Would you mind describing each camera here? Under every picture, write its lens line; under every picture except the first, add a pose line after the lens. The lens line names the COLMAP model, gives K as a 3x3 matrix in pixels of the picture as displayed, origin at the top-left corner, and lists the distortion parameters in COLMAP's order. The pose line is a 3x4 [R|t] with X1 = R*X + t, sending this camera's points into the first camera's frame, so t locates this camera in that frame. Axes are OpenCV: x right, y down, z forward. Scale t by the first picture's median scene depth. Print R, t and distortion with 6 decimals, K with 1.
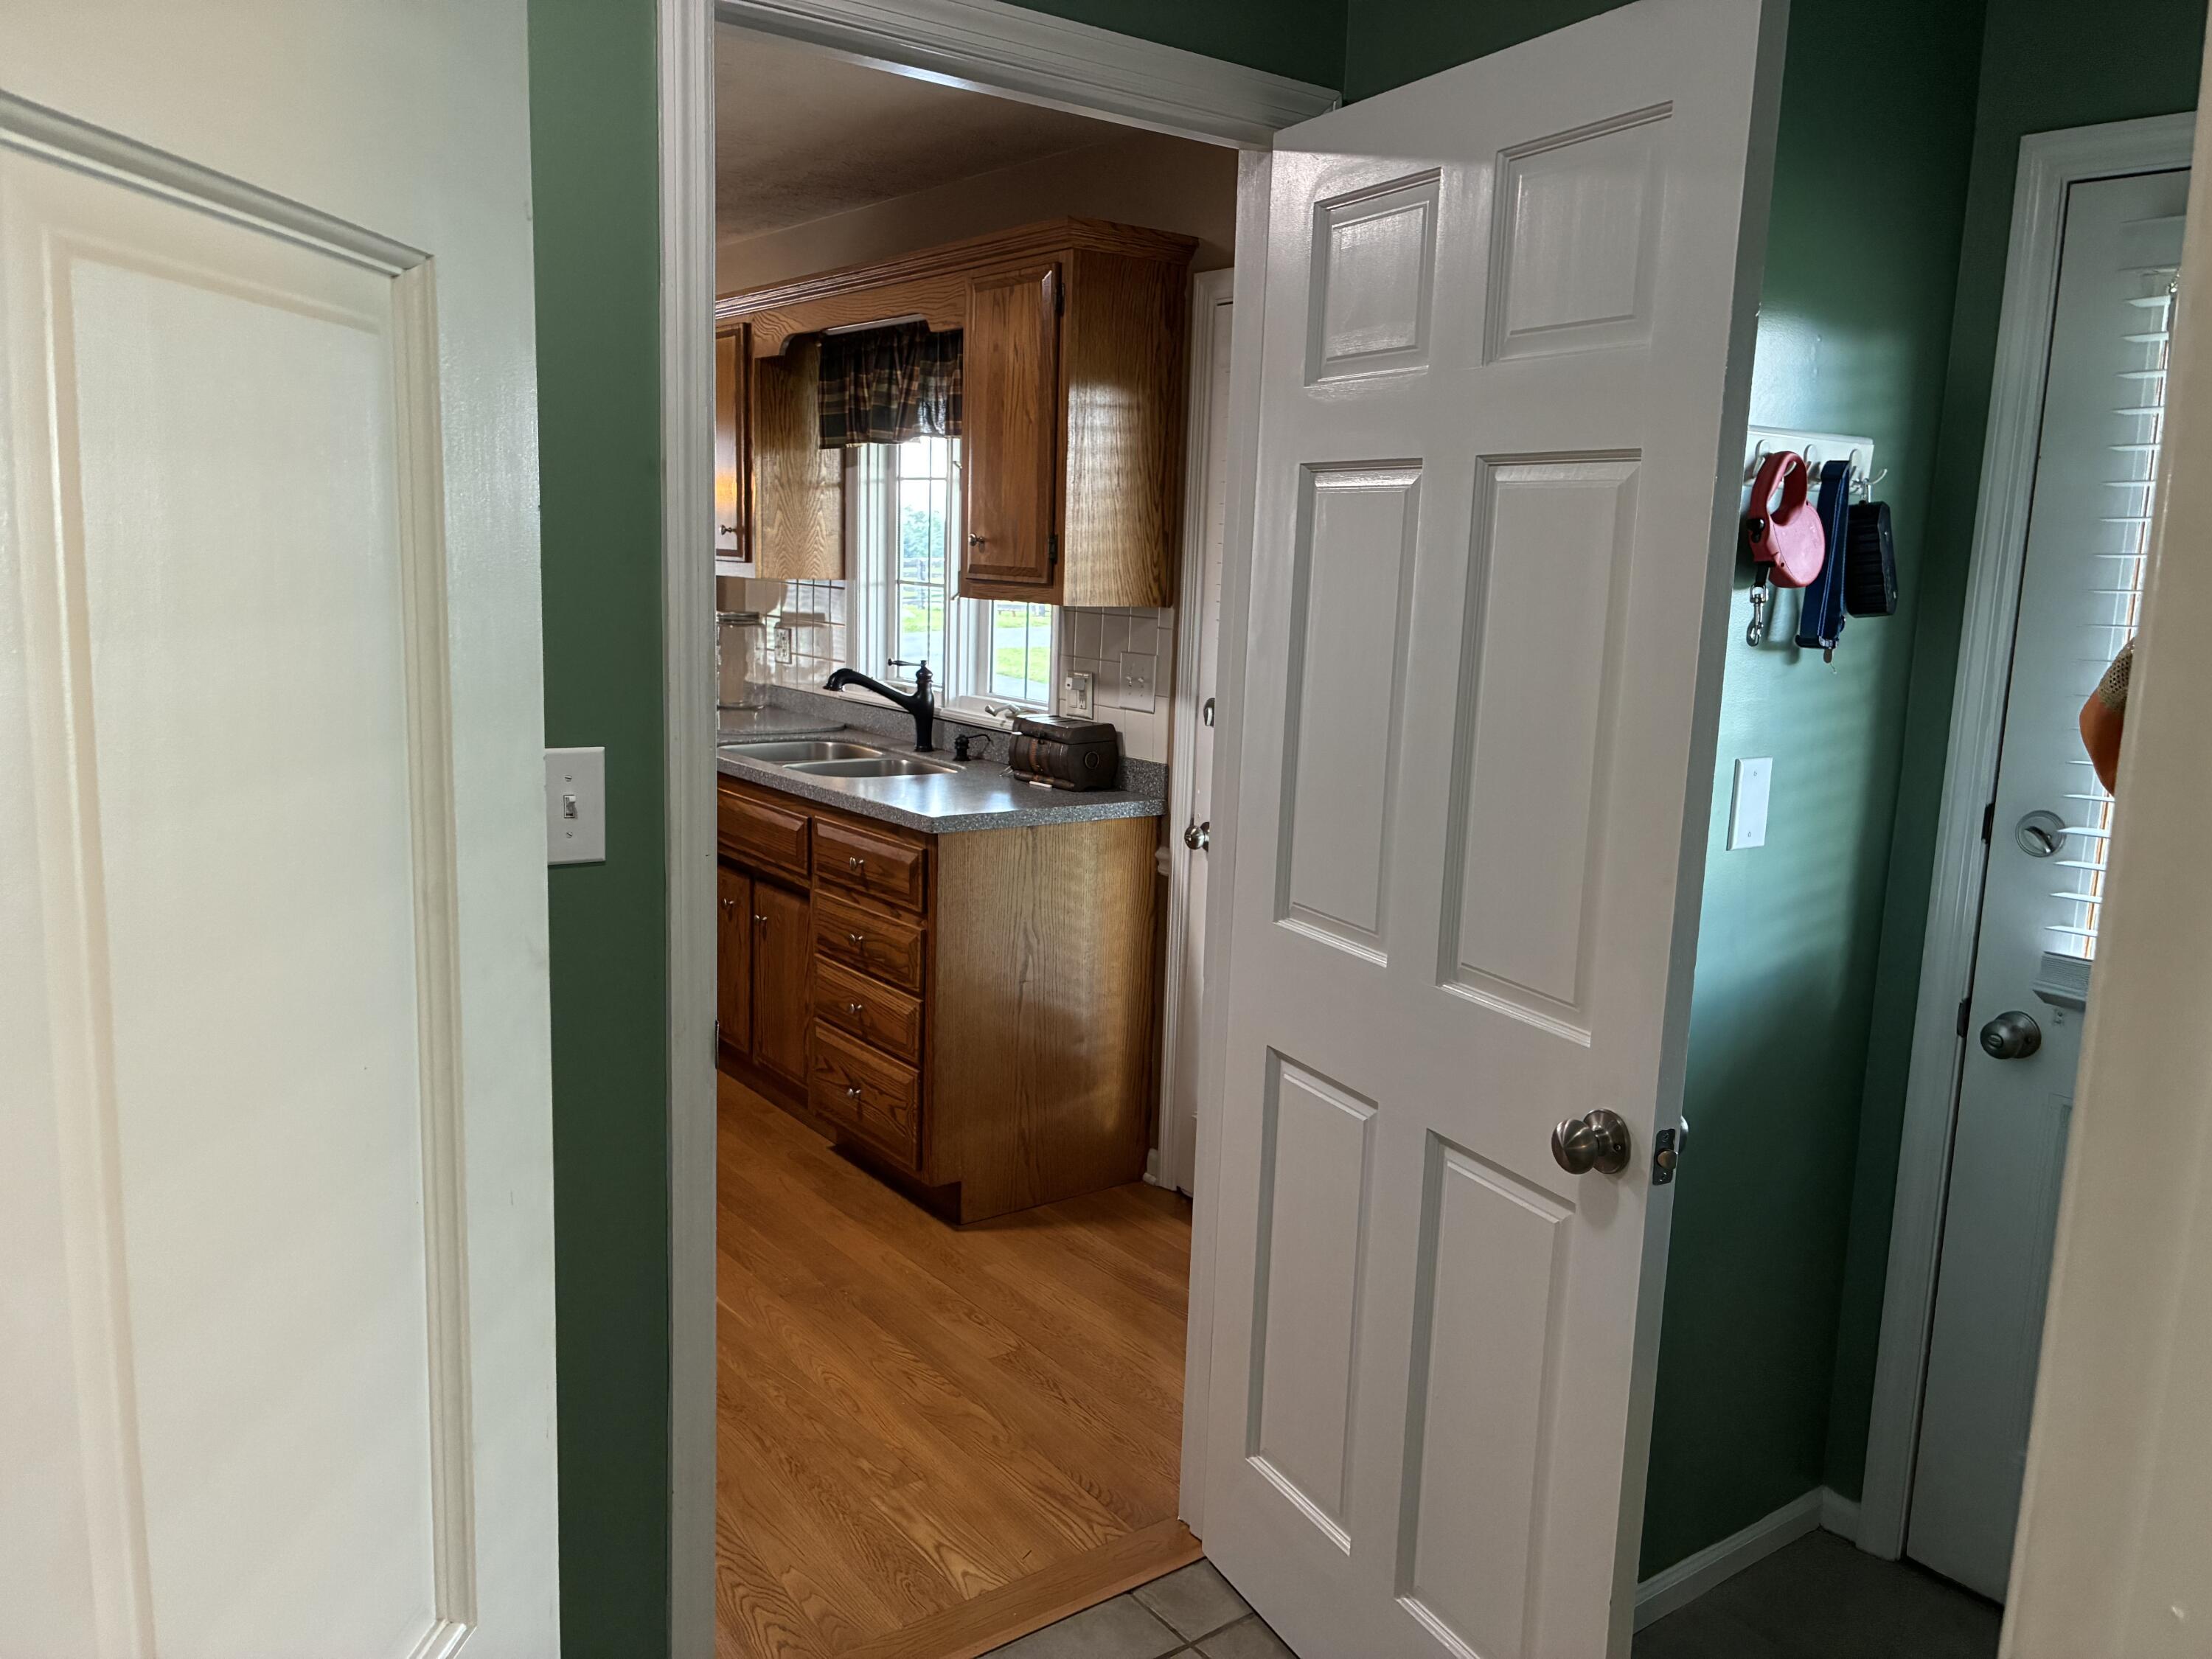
lens RADIAL K [[1700.0, 0, 1104.5], [0, 1700.0, 827.1], [0, 0, 1]] dist [0.013044, -0.009994]
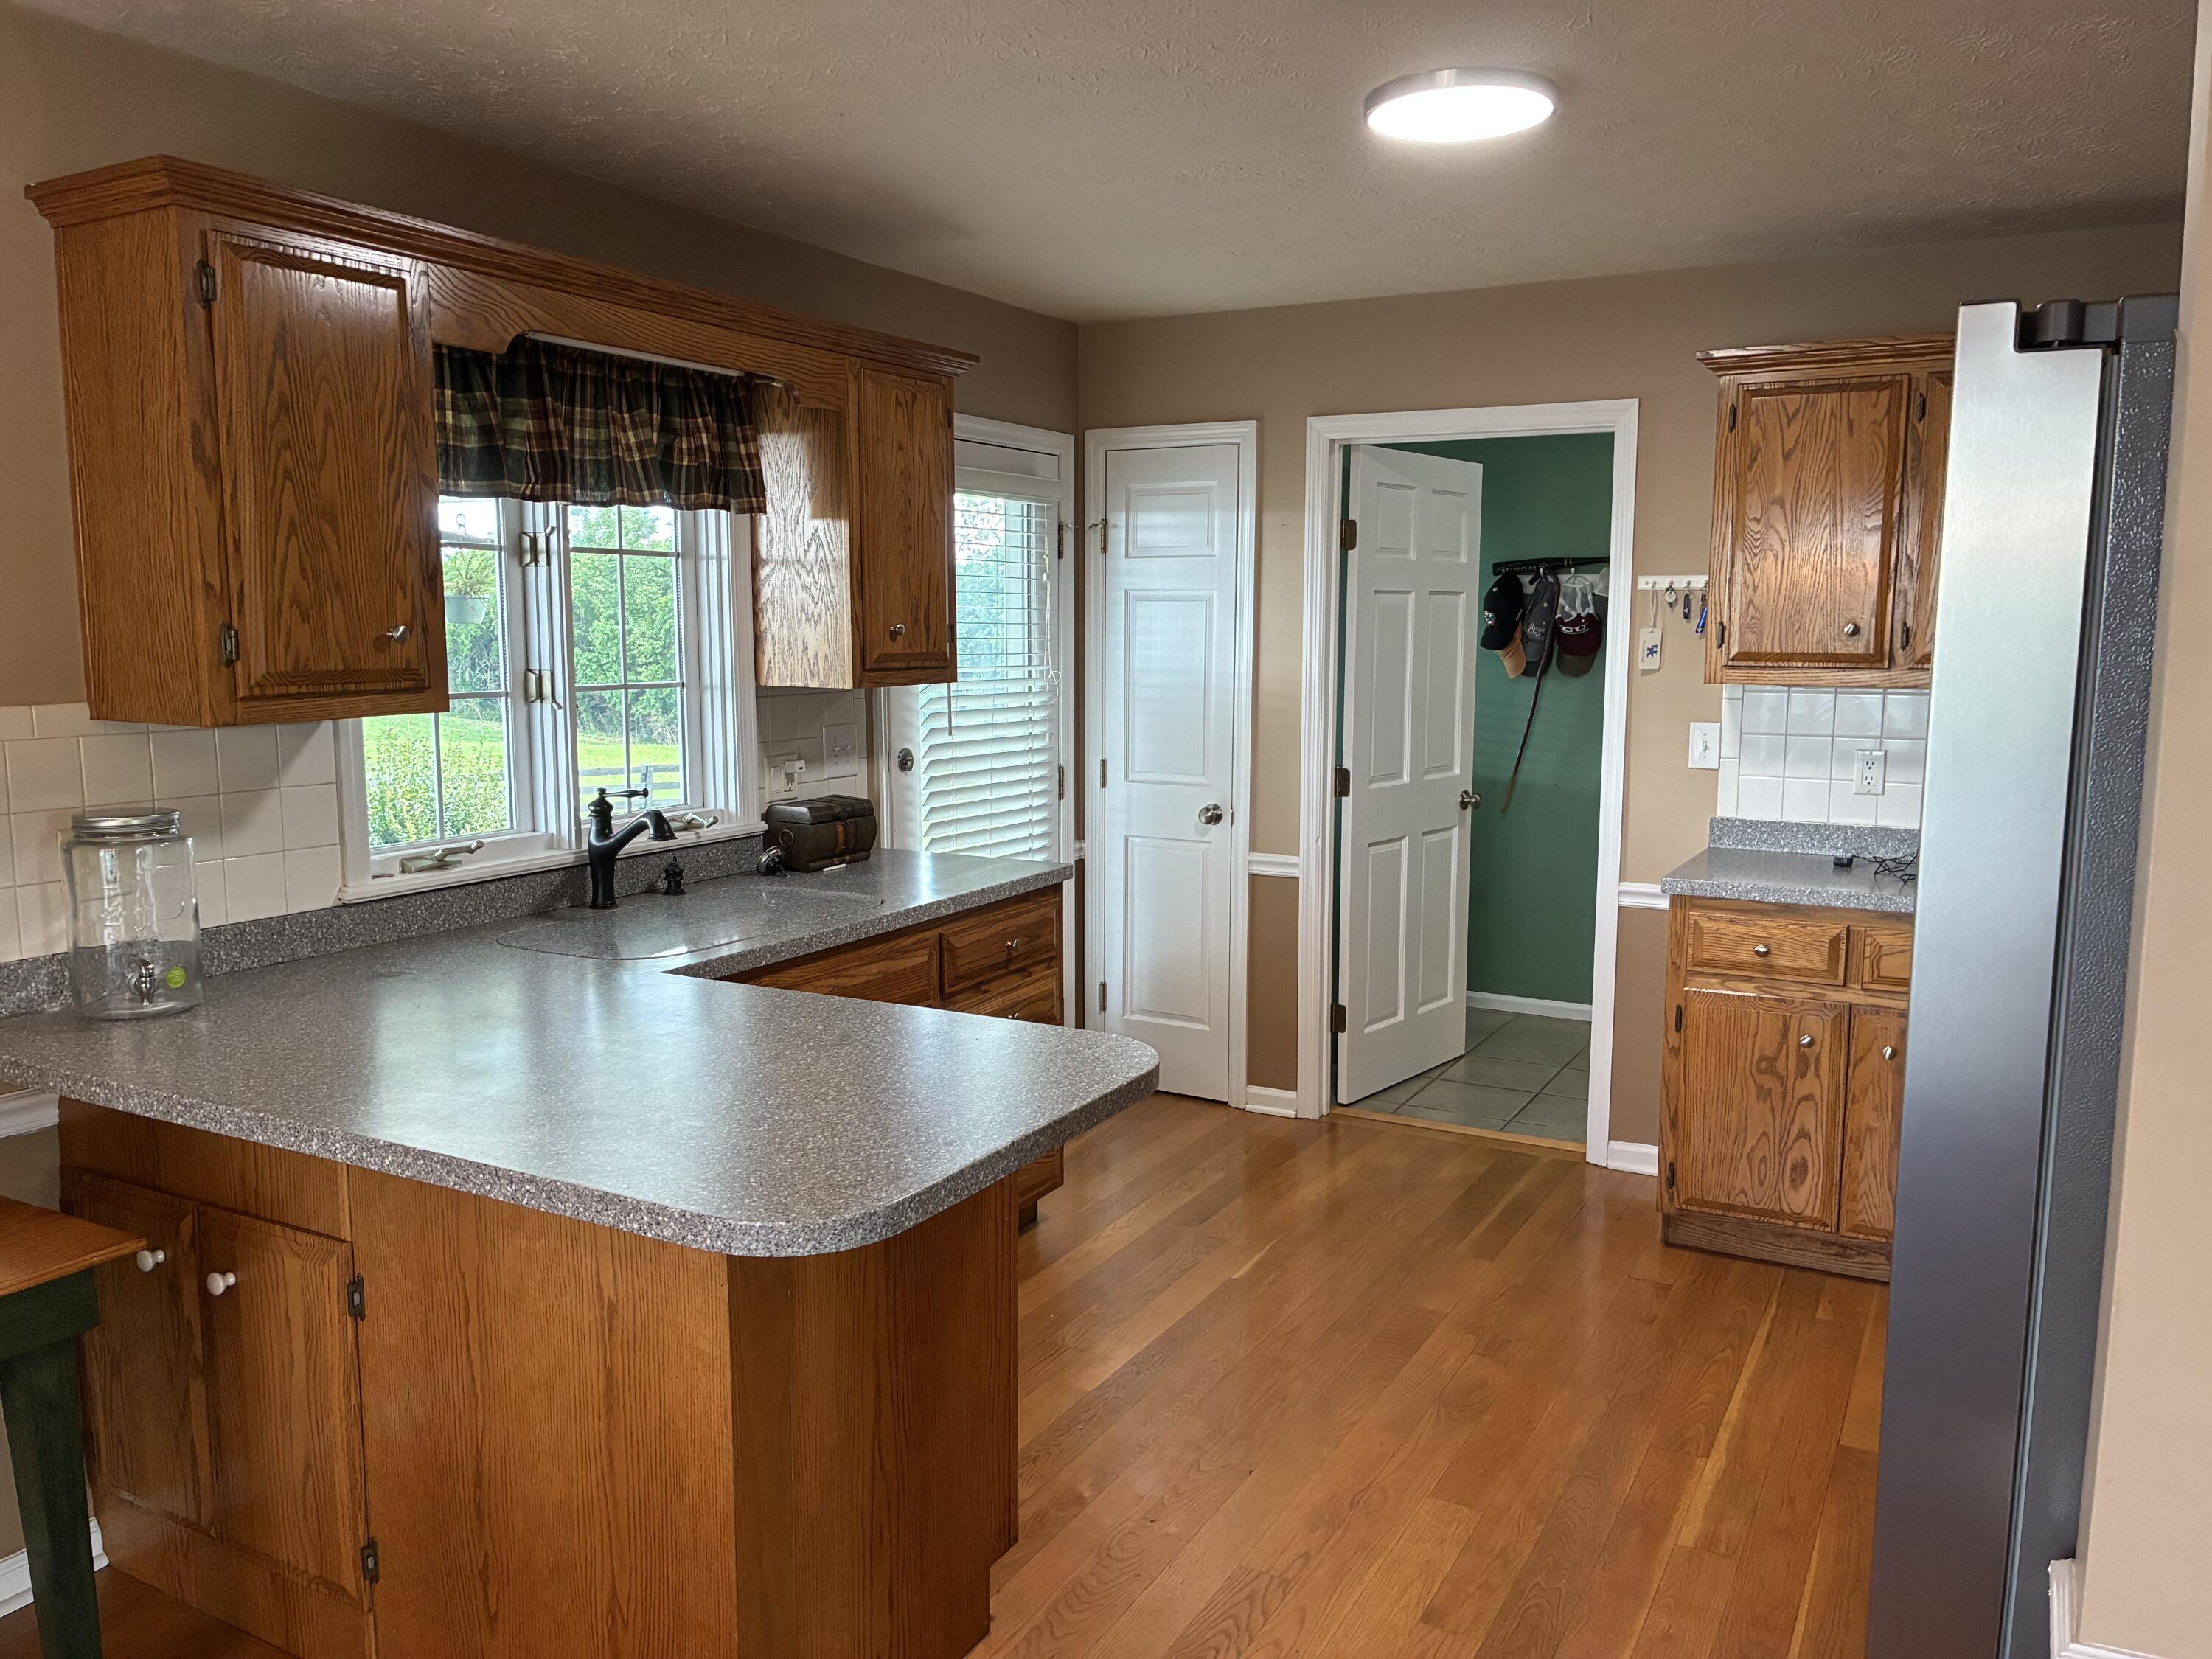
lens RADIAL K [[1700.0, 0, 1102.2], [0, 1700.0, 830.9], [0, 0, 1]] dist [0.013044, -0.009994]
pose [[-0.406967, -0.139699, 0.902697, -1.043006], [0.147198, 0.965290, 0.215748, -0.248659], [-0.901505, 0.220678, -0.372277, 1.281671]]
